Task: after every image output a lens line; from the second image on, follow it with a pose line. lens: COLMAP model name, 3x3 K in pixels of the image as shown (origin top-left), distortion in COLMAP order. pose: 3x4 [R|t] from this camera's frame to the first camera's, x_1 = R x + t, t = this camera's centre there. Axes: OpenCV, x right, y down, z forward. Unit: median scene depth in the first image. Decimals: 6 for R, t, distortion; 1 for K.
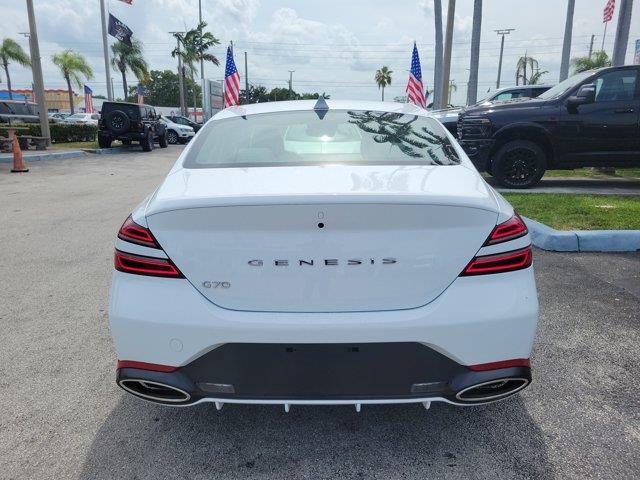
lens RADIAL K [[480.6, 0, 316.2], [0, 480.6, 241.5], [0, 0, 1]] dist [0.049214, -0.030089]
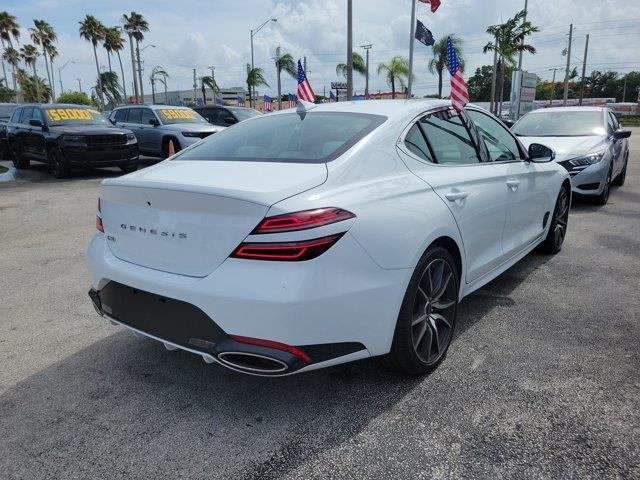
lens RADIAL K [[480.6, 0, 315.6], [0, 480.6, 237.6], [0, 0, 1]] dist [0.049214, -0.030089]
pose [[0.798167, 0.119949, -0.590375, 0.747043], [-0.119389, 0.992036, 0.040145, -0.030084], [0.590488, 0.038442, 0.806130, 0.116749]]
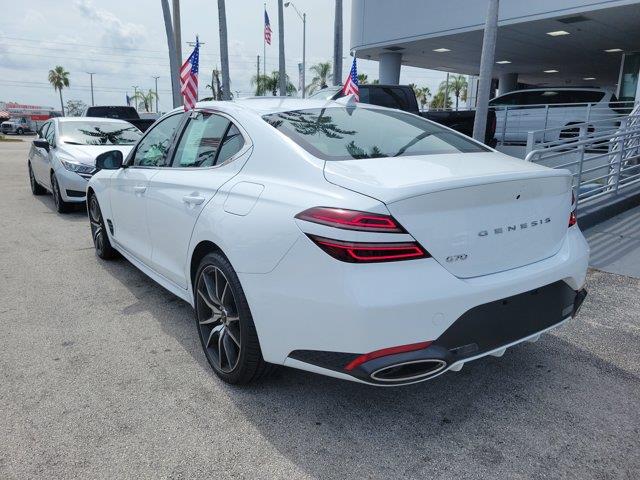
lens RADIAL K [[480.6, 0, 322.8], [0, 480.6, 241.9], [0, 0, 1]] dist [0.049214, -0.030089]
pose [[0.817186, -0.120443, 0.563650, -0.700811], [0.129392, 0.991297, 0.024231, -0.009176], [-0.561663, 0.053130, 0.825658, 0.163157]]
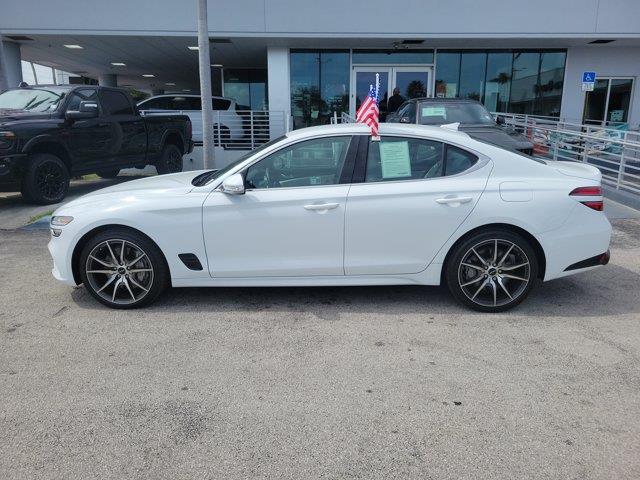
lens RADIAL K [[480.6, 0, 318.0], [0, 480.6, 240.4], [0, 0, 1]] dist [0.049214, -0.030089]
pose [[0.030139, -0.224840, 0.973930, -1.751569], [0.243221, 0.946735, 0.211035, -0.388102], [-0.969503, 0.230520, 0.083219, 1.425400]]
